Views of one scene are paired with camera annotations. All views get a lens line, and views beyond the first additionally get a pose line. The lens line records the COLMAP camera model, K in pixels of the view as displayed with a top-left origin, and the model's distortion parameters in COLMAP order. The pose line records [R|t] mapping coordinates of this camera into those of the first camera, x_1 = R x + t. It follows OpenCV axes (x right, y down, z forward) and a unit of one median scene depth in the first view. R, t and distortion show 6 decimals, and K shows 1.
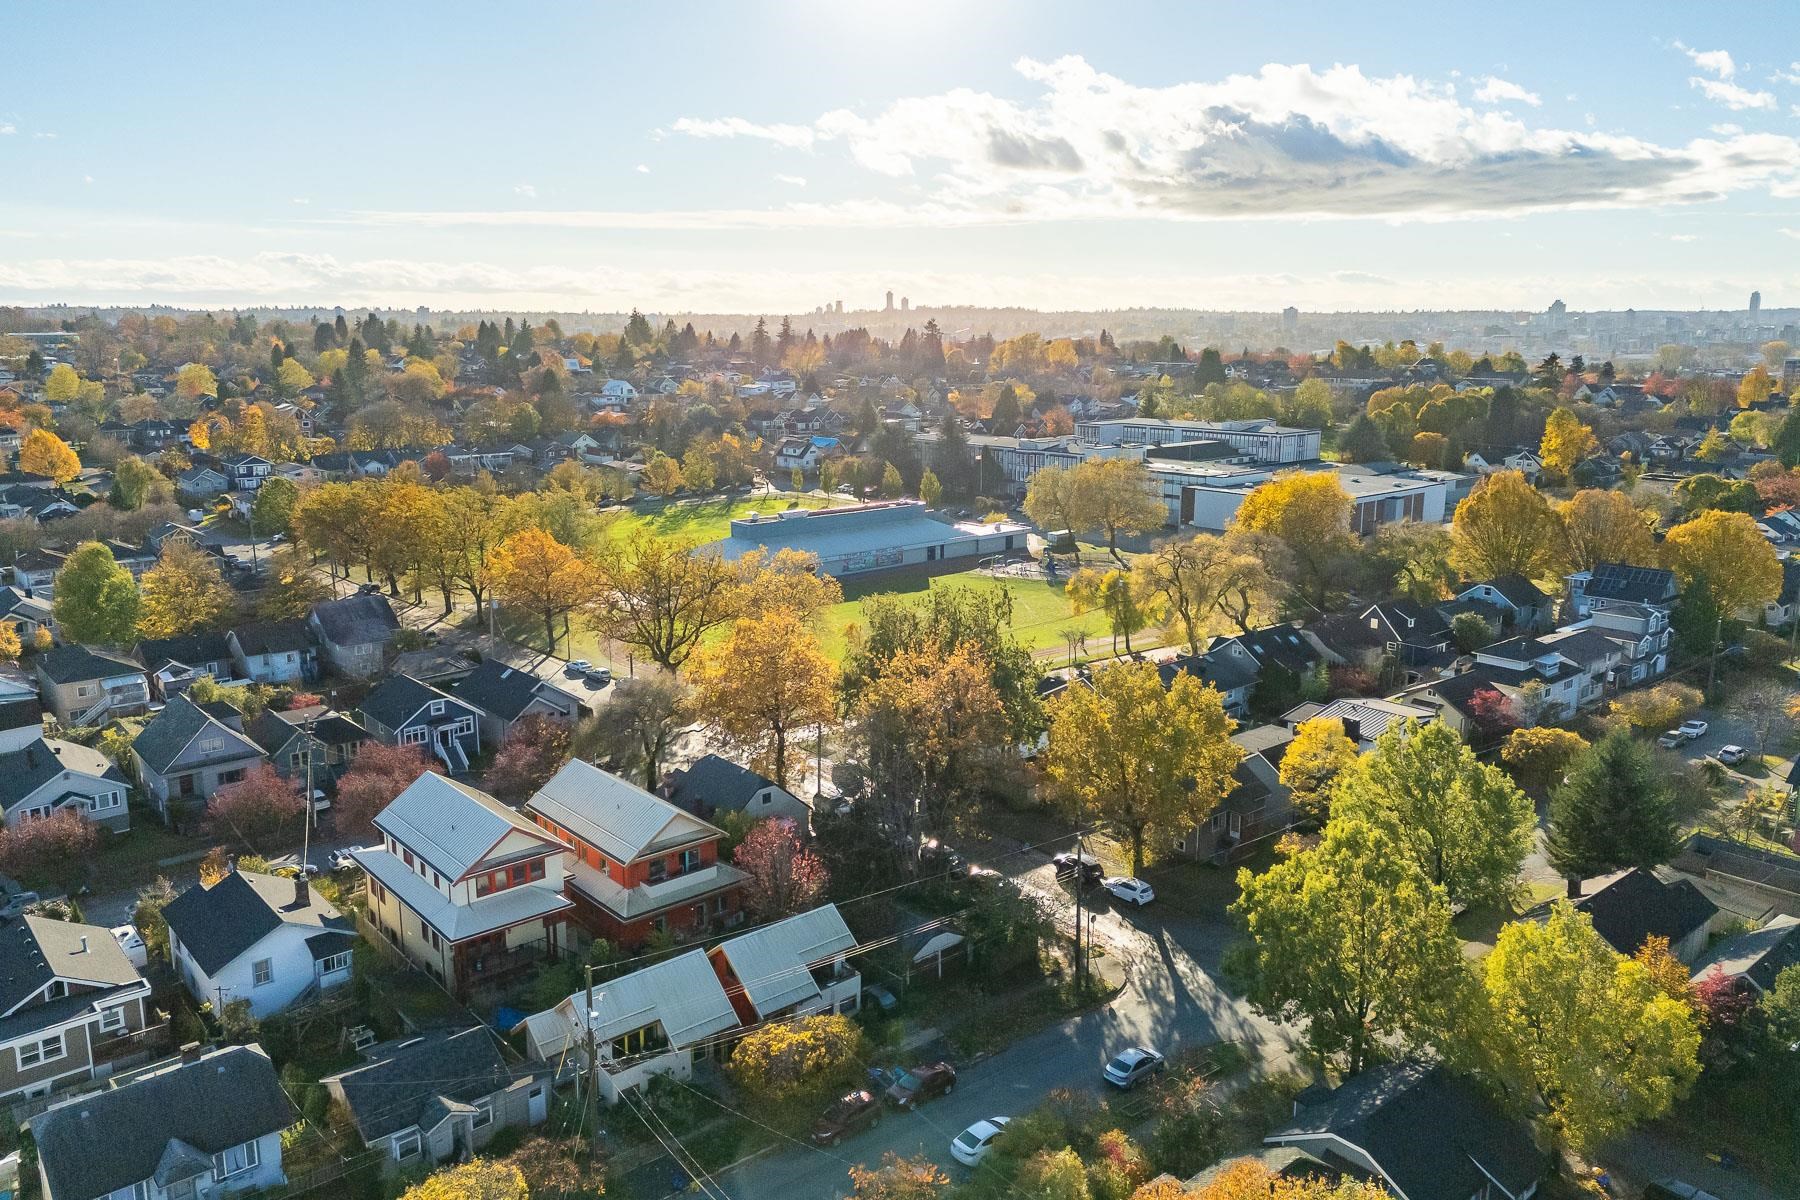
lens RADIAL K [[1303.8, 0, 900.0], [0, 1303.8, 600.0], [0, 0, 1]] dist [0.048600, -0.002436]
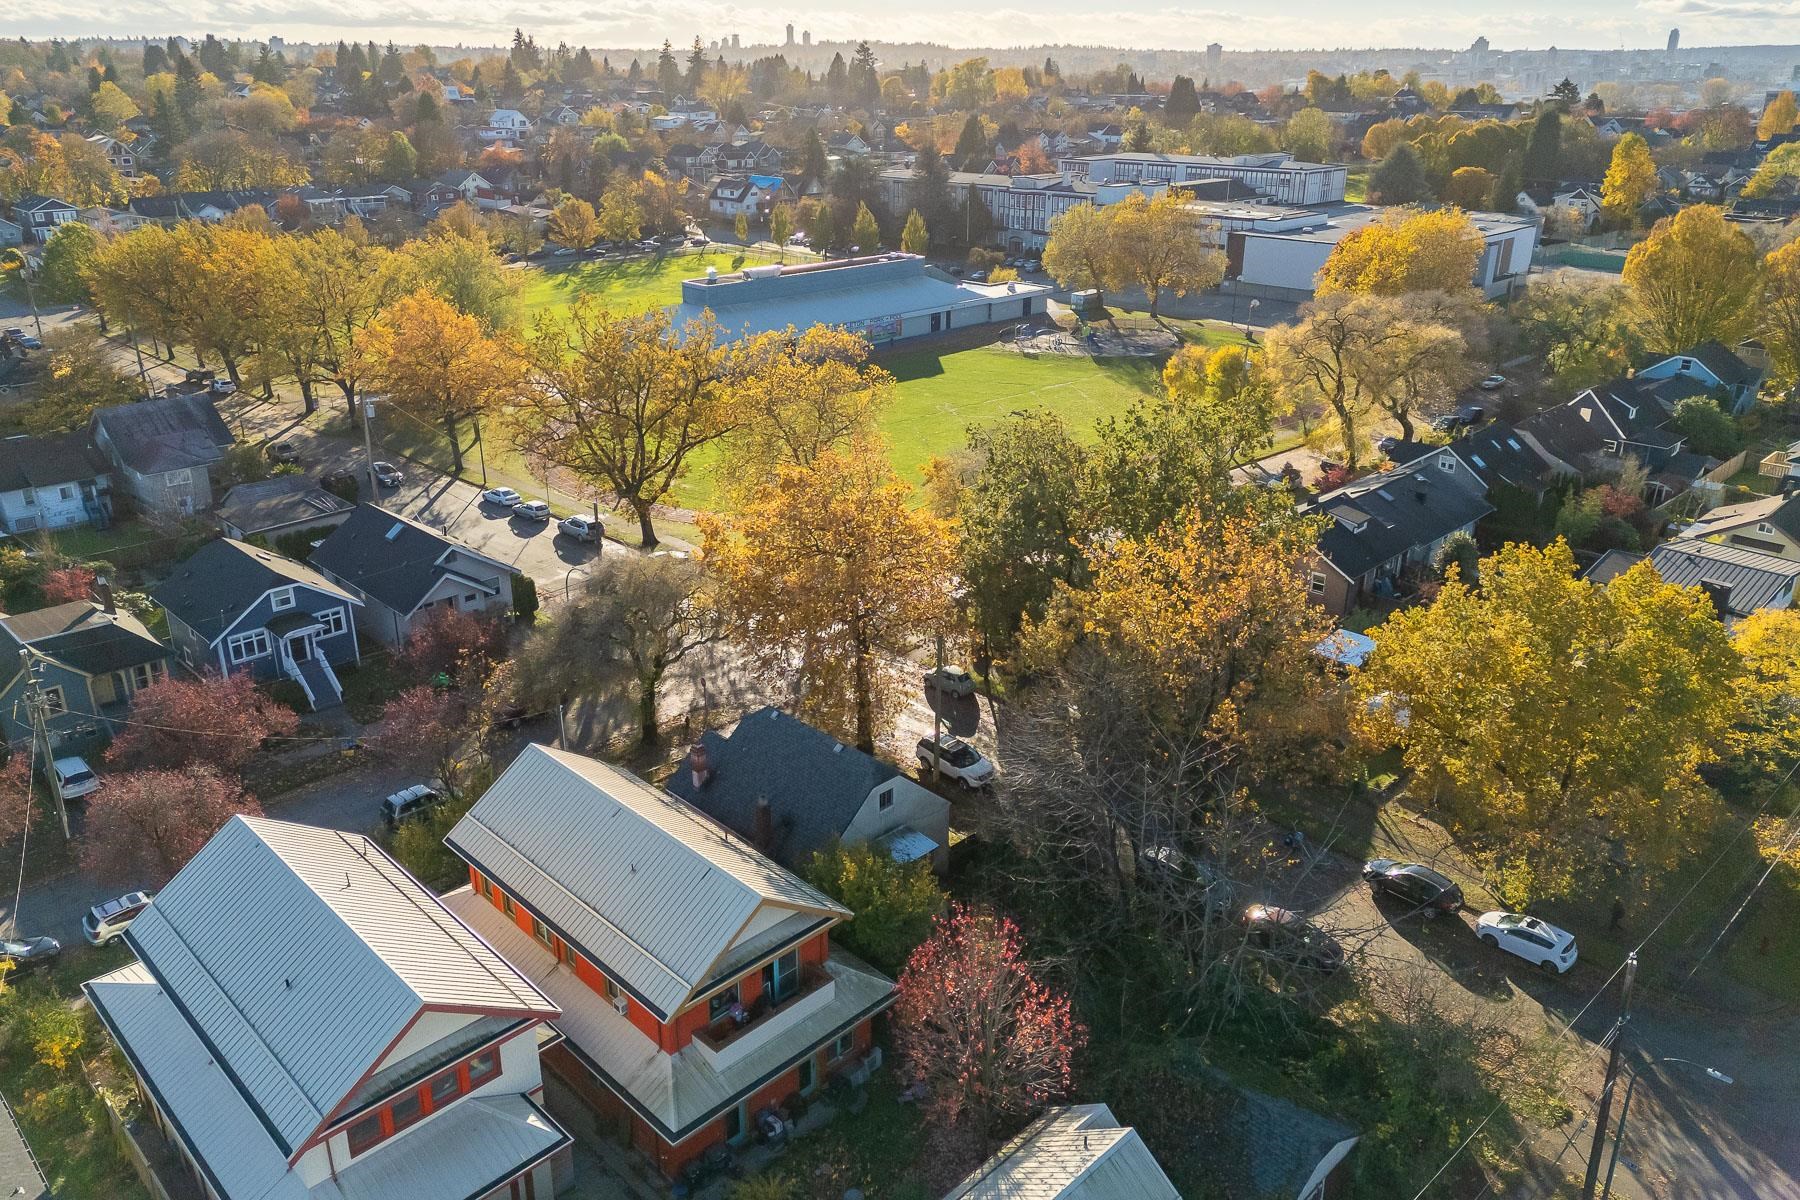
lens RADIAL K [[1313.0, 0, 901.0], [0, 1313.0, 564.4], [0, 0, 1]] dist [0.031835, -0.001653]
pose [[0.997430, -0.022599, 0.067989, -0.038948], [0.011799, 0.987806, 0.155242, -0.009859], [-0.070668, -0.154041, 0.985534, 0.137595]]
